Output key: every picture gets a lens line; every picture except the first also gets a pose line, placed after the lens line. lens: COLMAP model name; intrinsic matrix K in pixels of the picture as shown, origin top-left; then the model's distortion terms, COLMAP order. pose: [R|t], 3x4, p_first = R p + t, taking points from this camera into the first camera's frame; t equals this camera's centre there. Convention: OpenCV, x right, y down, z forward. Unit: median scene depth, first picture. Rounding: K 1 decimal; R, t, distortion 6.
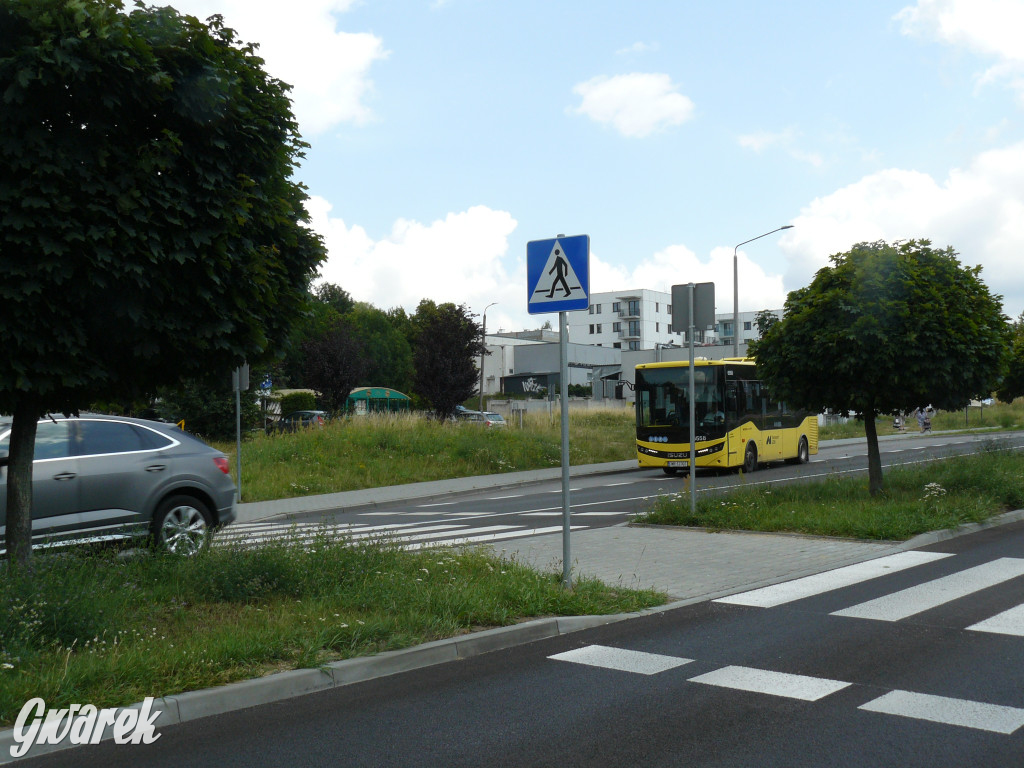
lens RADIAL K [[1186.5, 0, 513.2], [0, 1186.5, 405.1], [0, 0, 1]] dist [-0.121575, 0.157156]
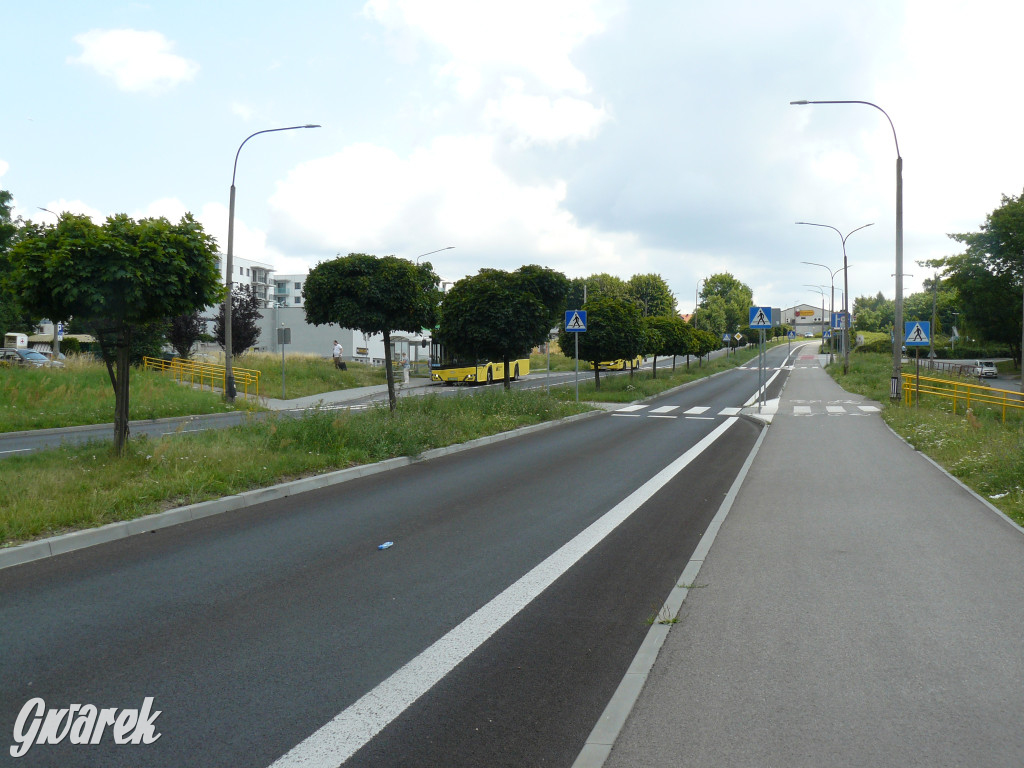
lens RADIAL K [[1065.6, 0, 512.0], [0, 1065.6, 384.0], [0, 0, 1]] dist [-0.133749, 0.018588]
pose [[0.902446, 0.008184, 0.430726, -1.015324], [-0.022055, 0.999386, 0.027221, -0.002273], [-0.430238, -0.034065, 0.902072, -1.220639]]
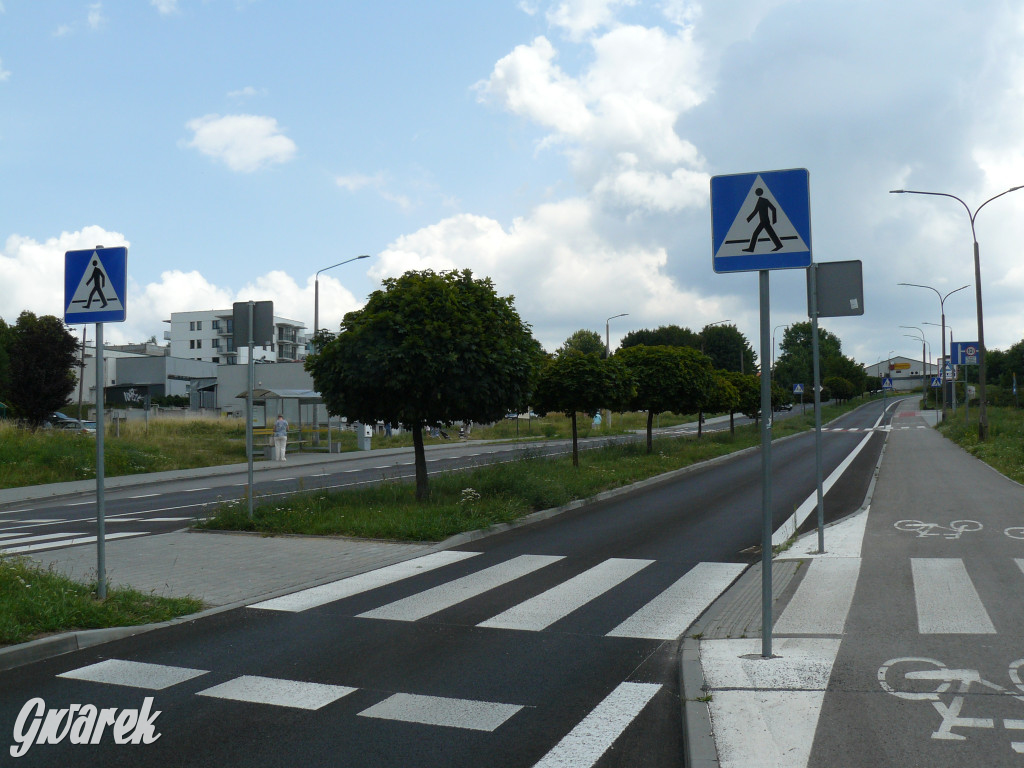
lens RADIAL K [[1057.8, 0, 511.3], [0, 1057.8, 409.0], [0, 0, 1]] dist [-0.158032, 0.041398]
pose [[0.936916, 0.010380, 0.349401, 0.042860], [-0.008249, 0.999937, -0.007587, -0.001374], [-0.349457, 0.004227, 0.936943, 0.041521]]
